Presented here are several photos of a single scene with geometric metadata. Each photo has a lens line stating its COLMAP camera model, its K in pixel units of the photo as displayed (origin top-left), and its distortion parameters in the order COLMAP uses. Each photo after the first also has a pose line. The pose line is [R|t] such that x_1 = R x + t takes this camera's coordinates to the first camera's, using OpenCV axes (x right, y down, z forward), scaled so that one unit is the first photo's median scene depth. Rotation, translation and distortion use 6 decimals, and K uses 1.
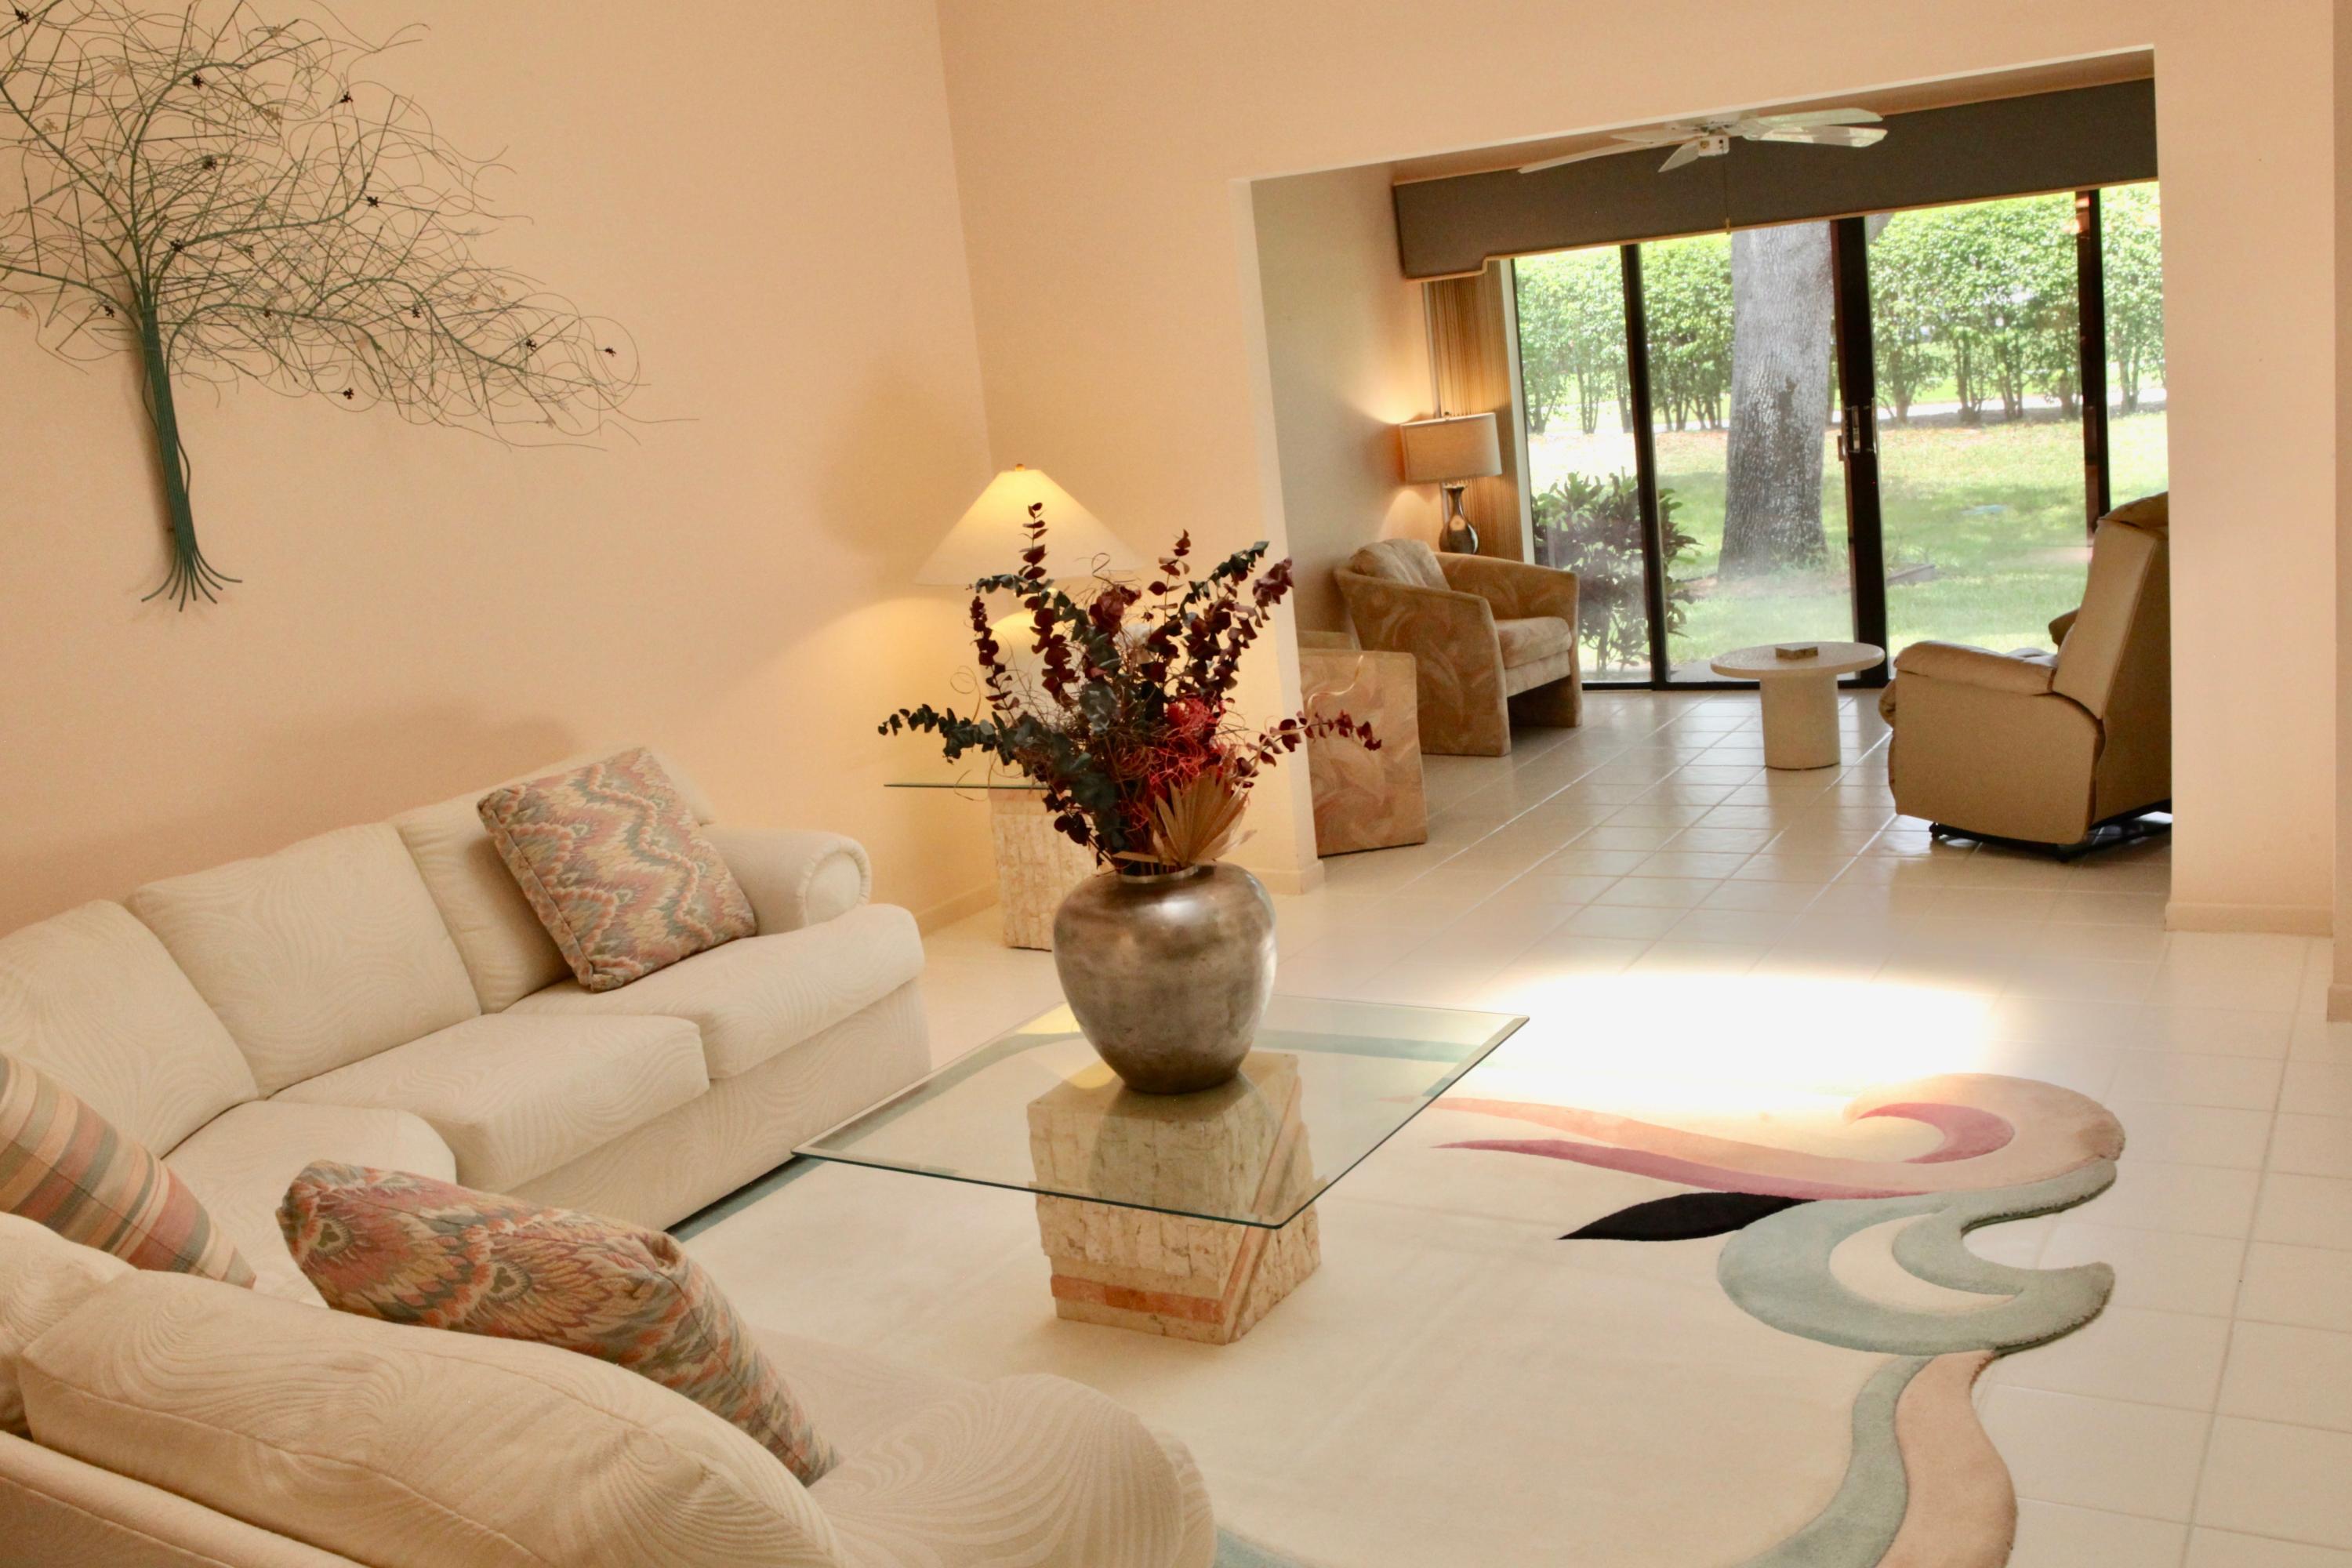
lens RADIAL K [[2126.1, 0, 1176.0], [0, 2126.1, 784.0], [0, 0, 1]] dist [-0.112082, 0.126052]
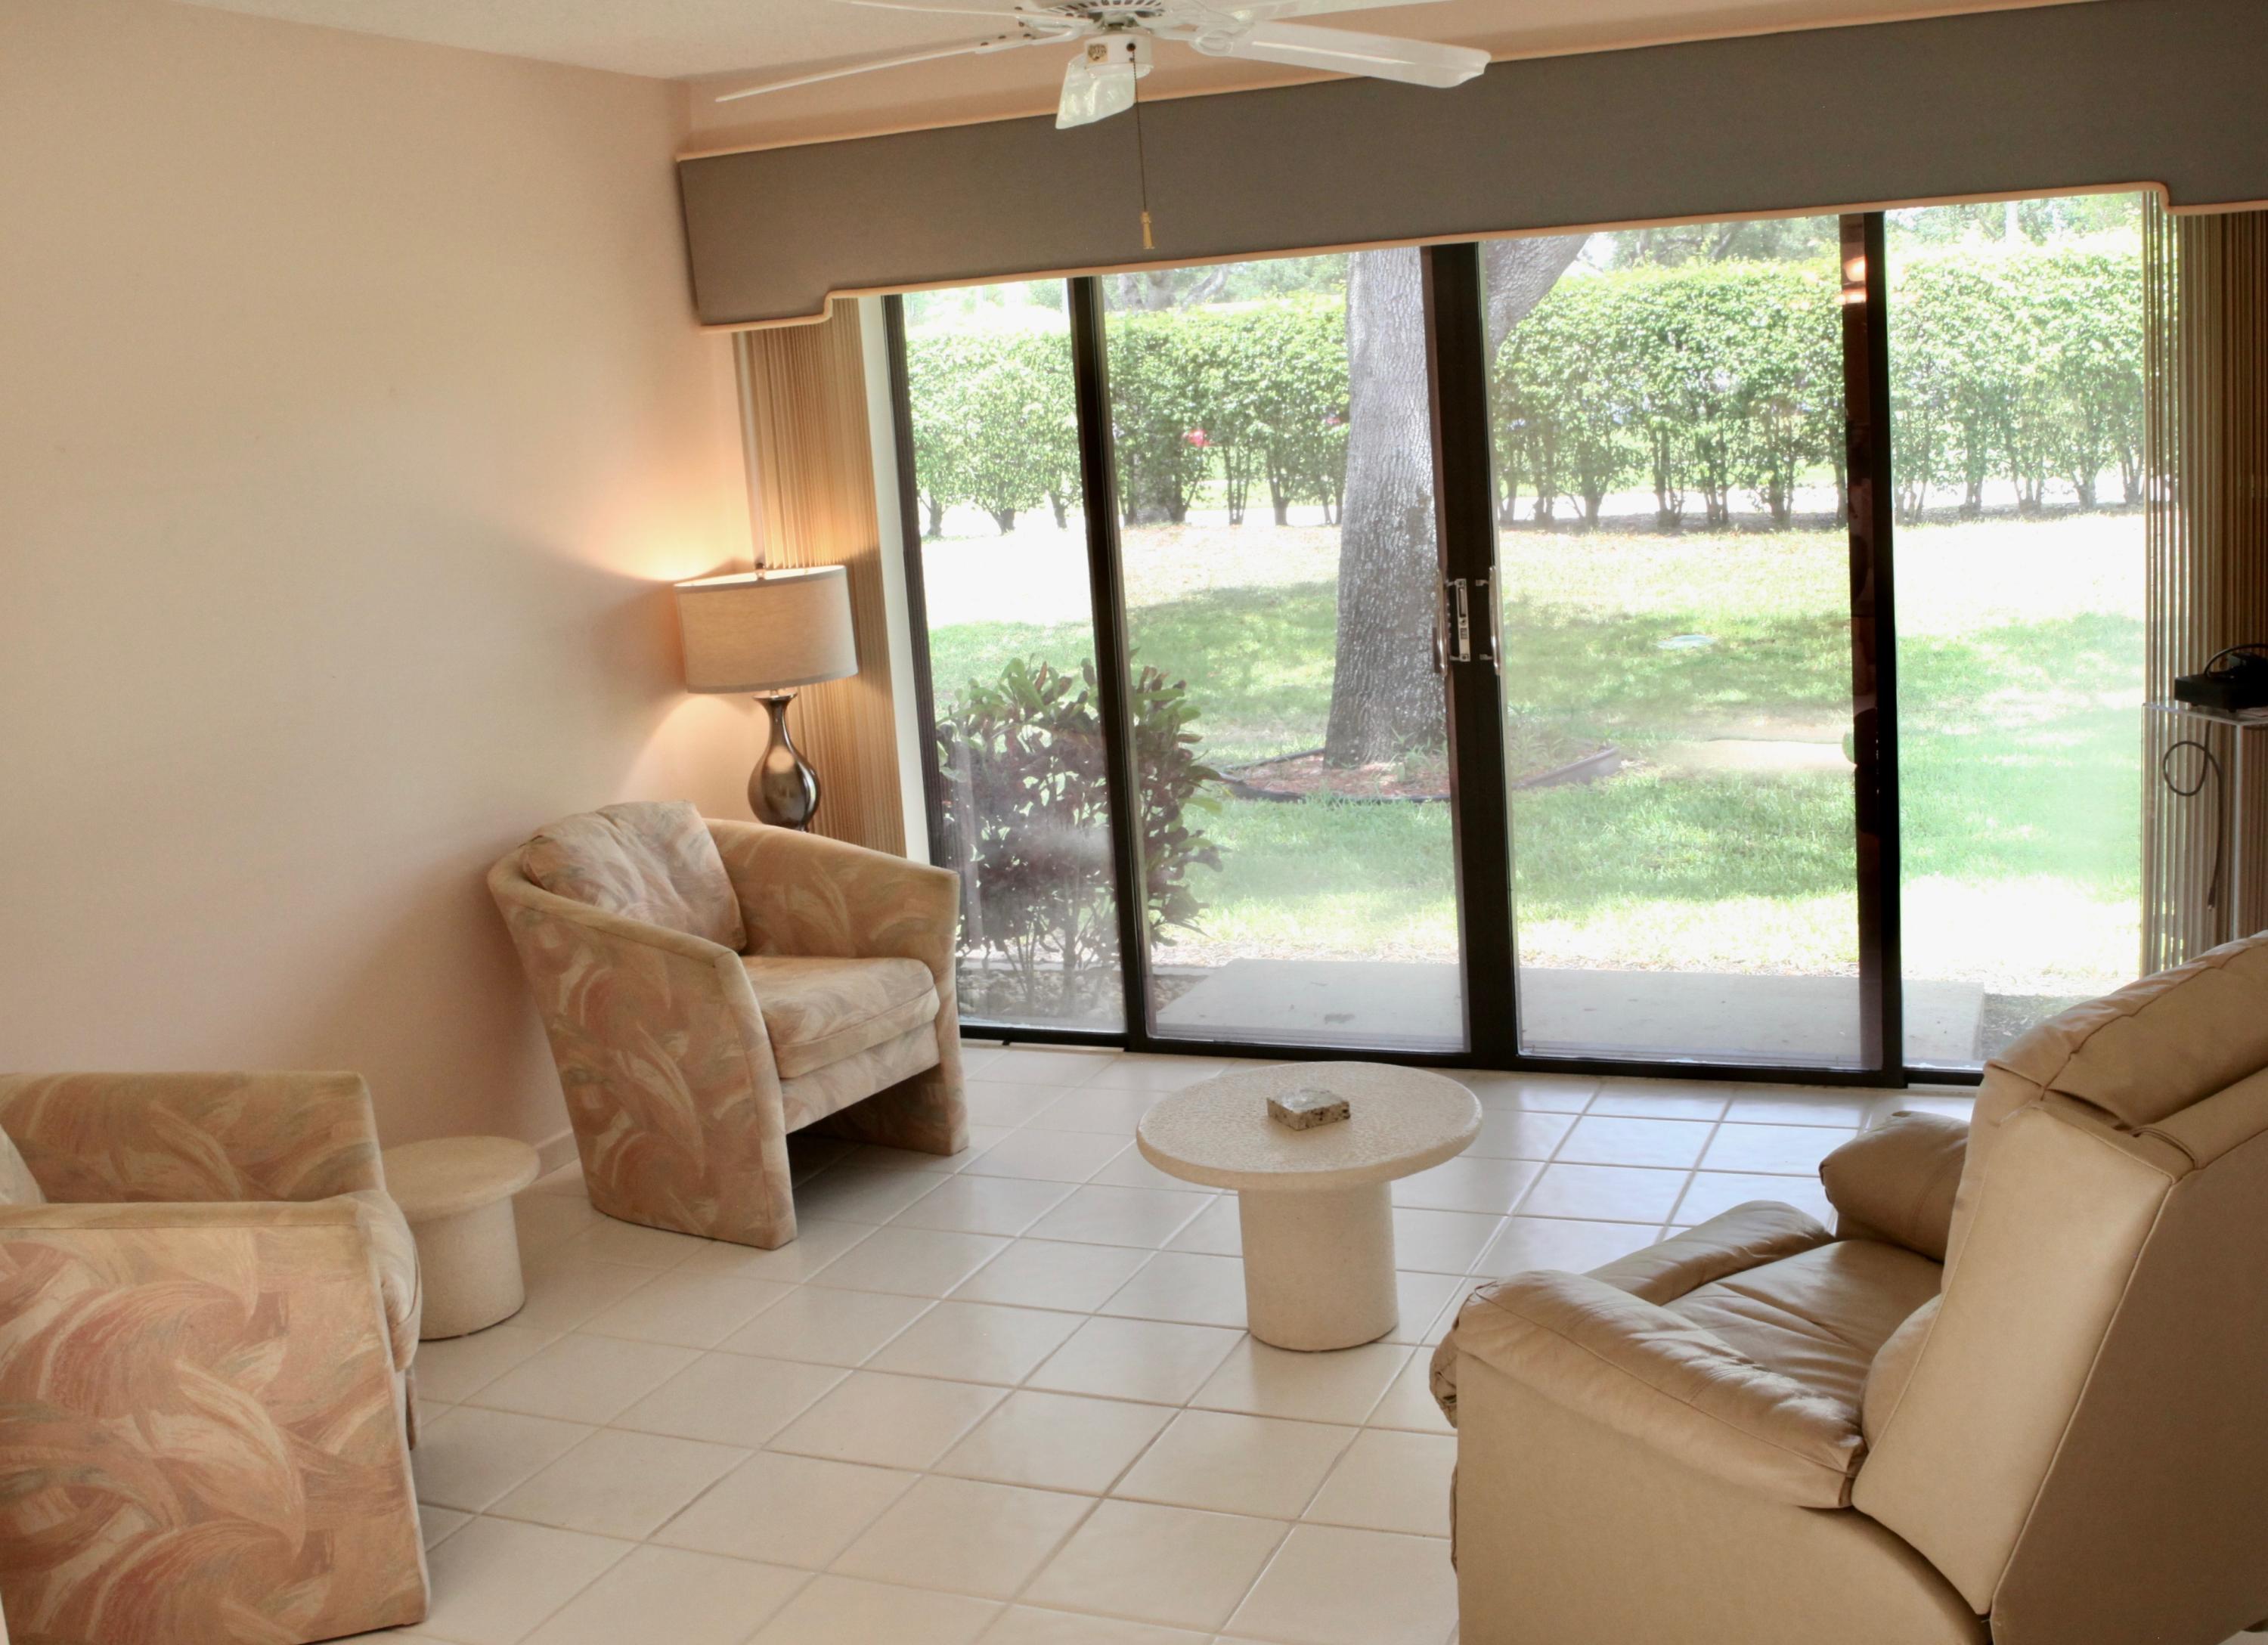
lens RADIAL K [[2206.4, 0, 1272.5], [0, 2206.4, 753.2], [0, 0, 1]] dist [-0.097850, 0.005265]
pose [[0.983284, 0.015687, 0.181402, 0.172276], [-0.007229, 0.998860, -0.047193, -0.108287], [-0.181935, 0.045093, 0.982276, 0.443572]]
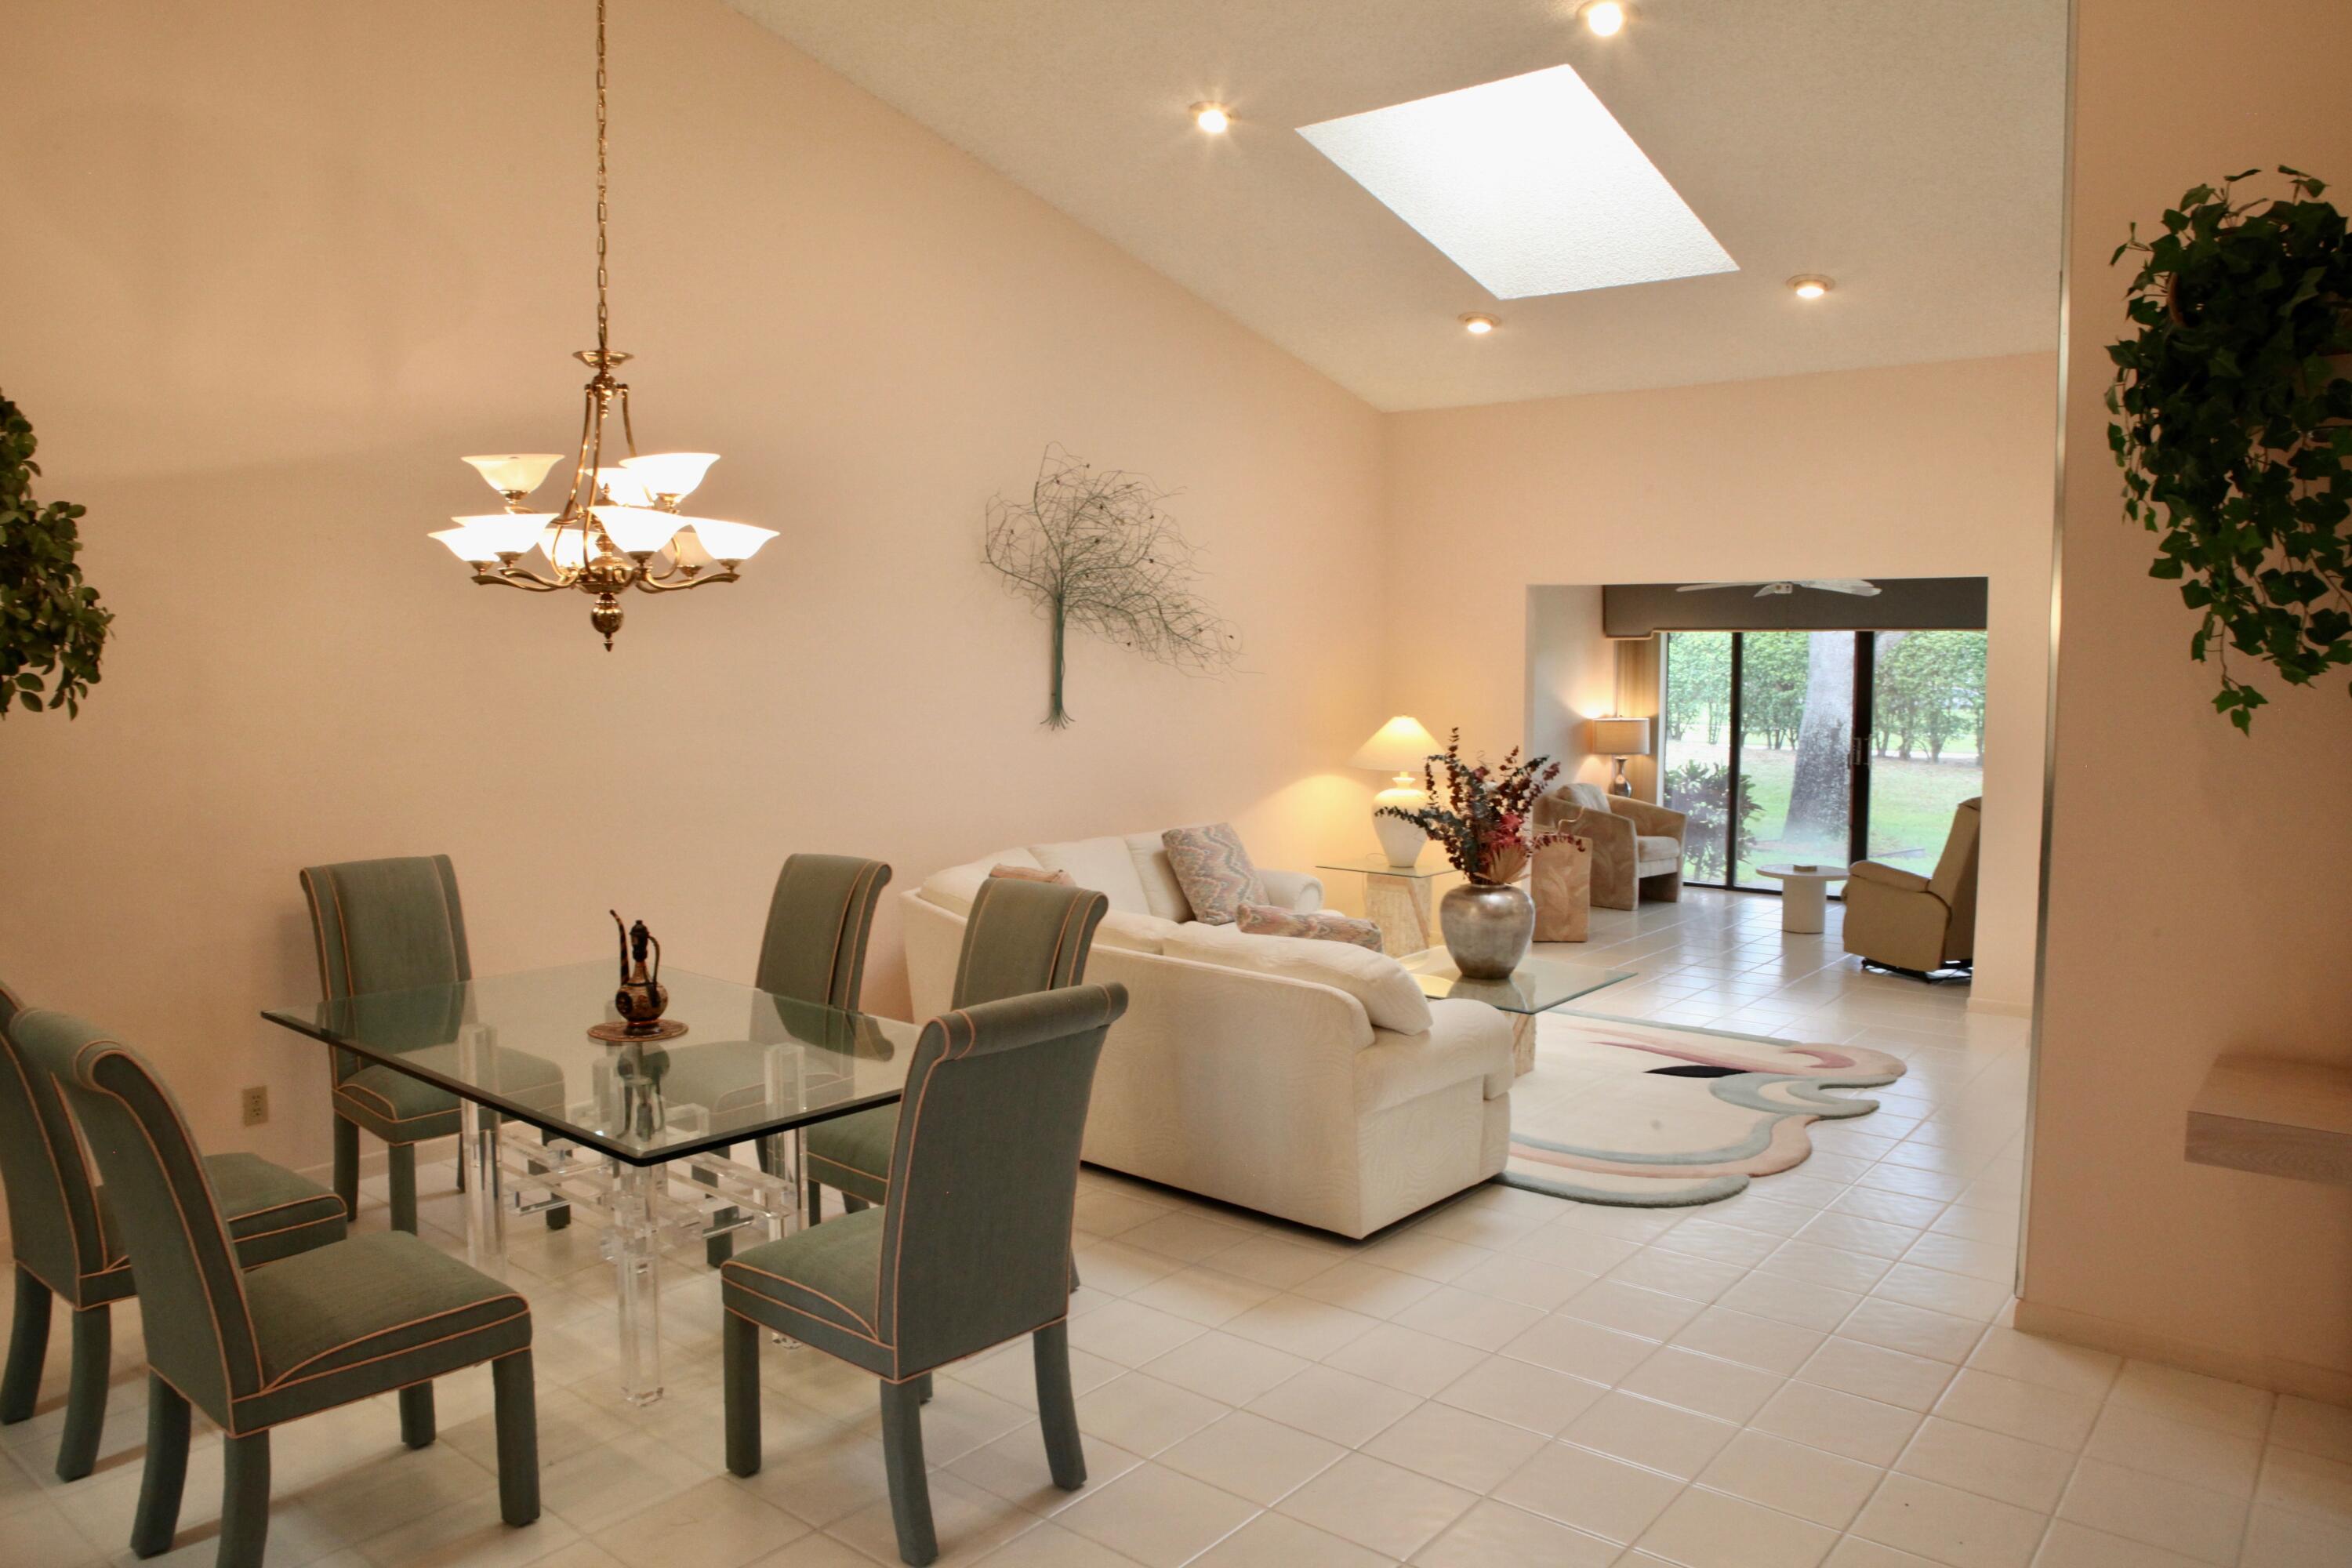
lens RADIAL K [[1612.0, 0, 1176.0], [0, 1612.0, 784.0], [0, 0, 1]] dist [-0.109702, 0.076814]
pose [[0.983807, 0.121153, -0.132085, -0.055896], [-0.135136, 0.985501, -0.102600, 0.069800], [0.117739, 0.118788, 0.985914, -0.360454]]
